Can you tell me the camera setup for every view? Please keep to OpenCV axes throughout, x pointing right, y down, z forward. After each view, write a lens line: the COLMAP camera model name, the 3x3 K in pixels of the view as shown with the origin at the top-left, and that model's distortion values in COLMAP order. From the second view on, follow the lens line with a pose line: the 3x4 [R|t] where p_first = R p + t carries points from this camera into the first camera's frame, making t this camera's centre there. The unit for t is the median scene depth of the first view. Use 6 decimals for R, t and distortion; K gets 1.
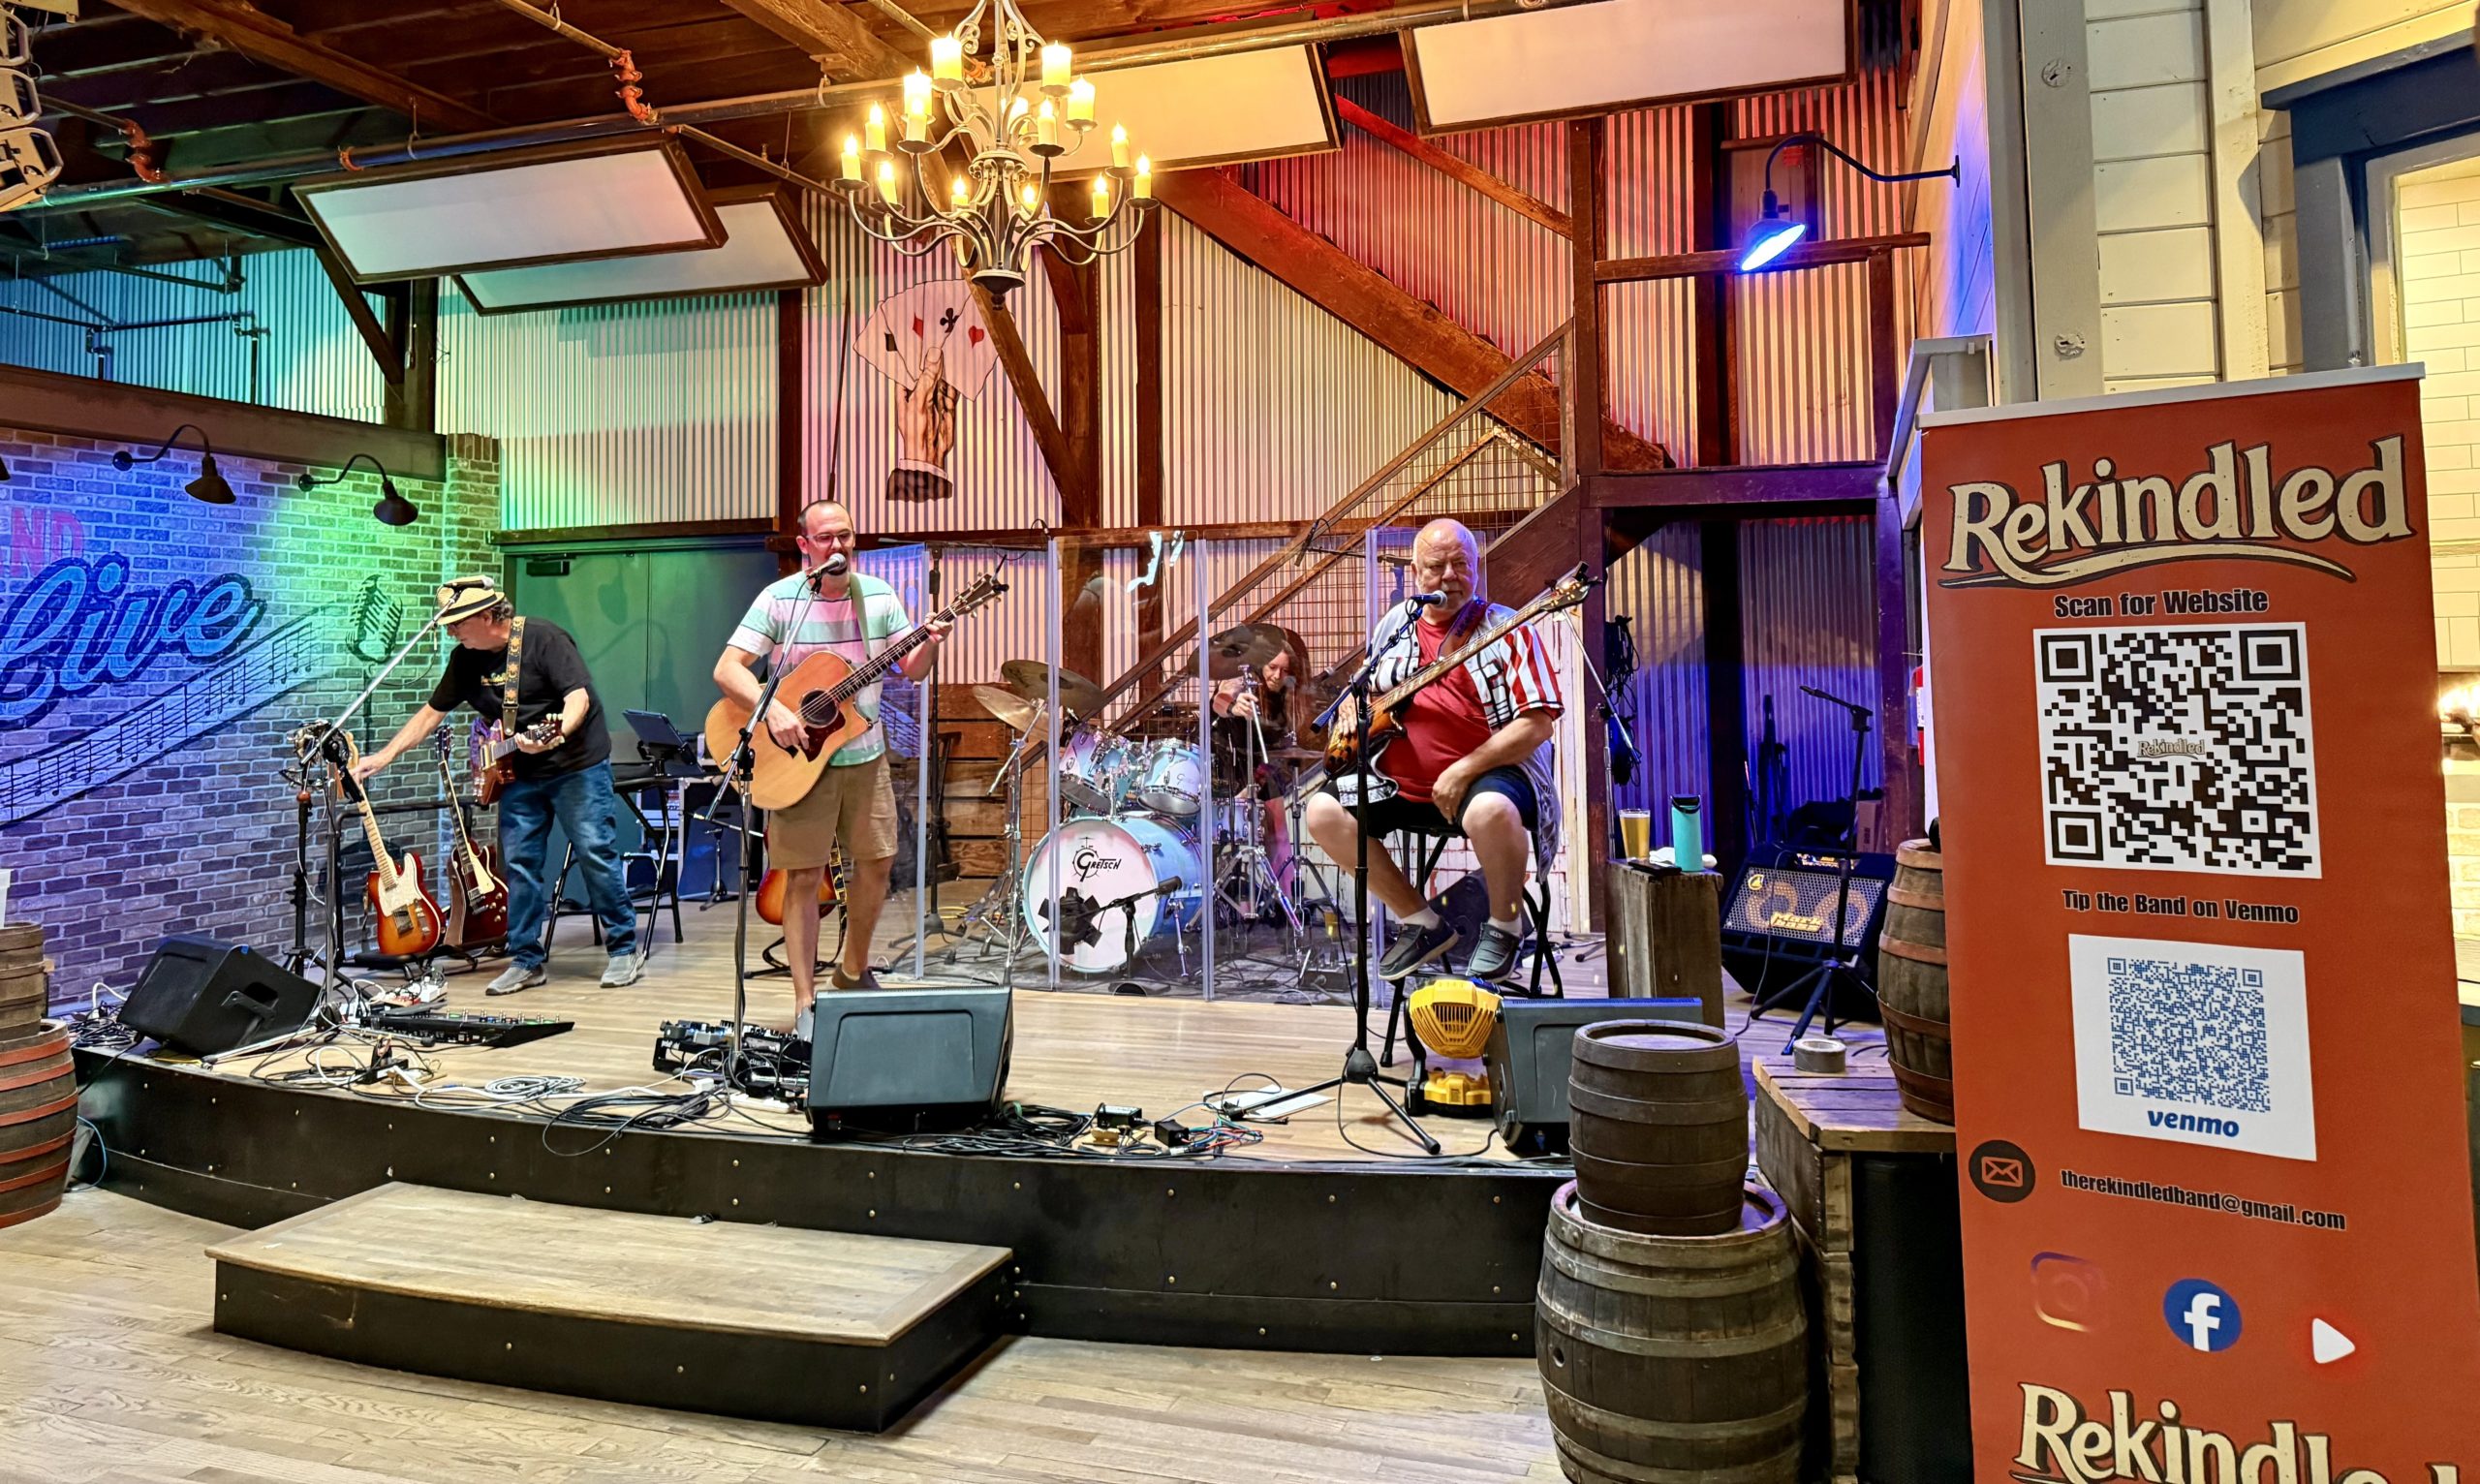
lens RADIAL K [[1778.4, 0, 1296.2], [0, 1778.4, 544.9], [0, 0, 1]] dist [0.008397, -0.002936]
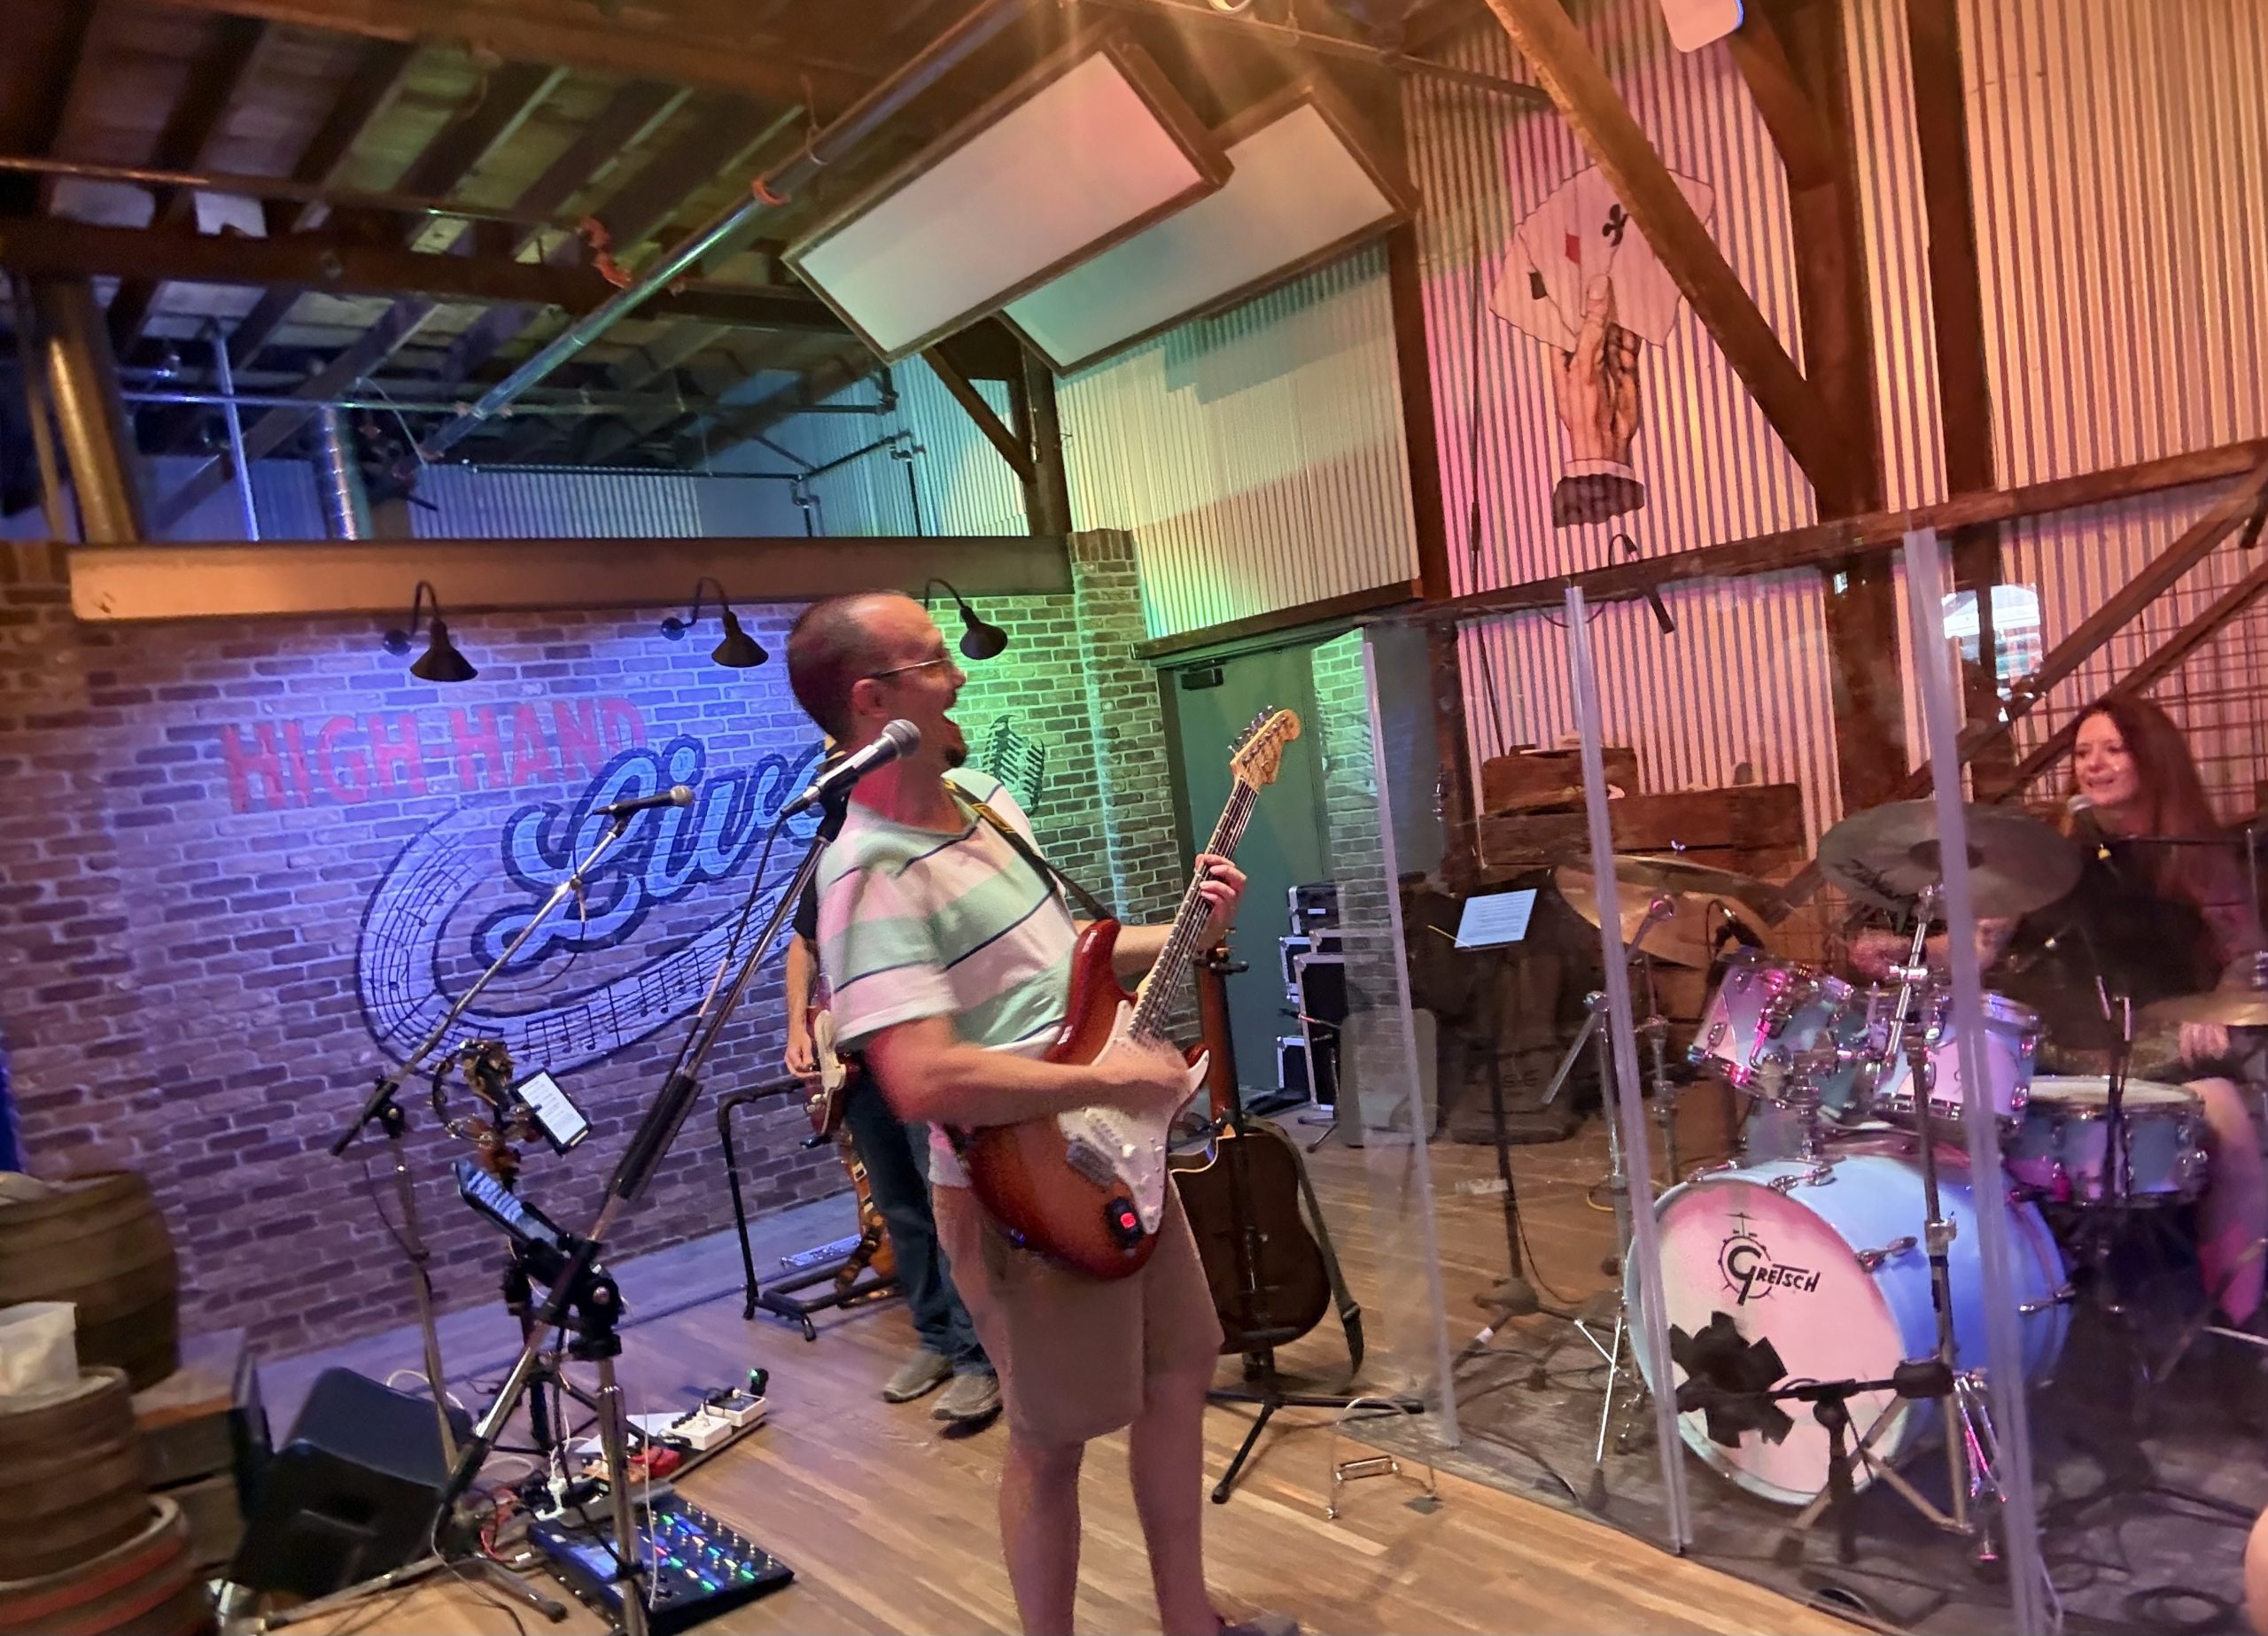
lens RADIAL K [[1651.9, 0, 1234.1], [0, 1651.9, 899.8], [0, 0, 1]] dist [0.125748, -0.196155]
pose [[0.839405, -0.044146, -0.541710, 0.007635], [0.148617, 0.977354, 0.150641, -0.000347], [0.522792, -0.206956, 0.826957, 0.422290]]
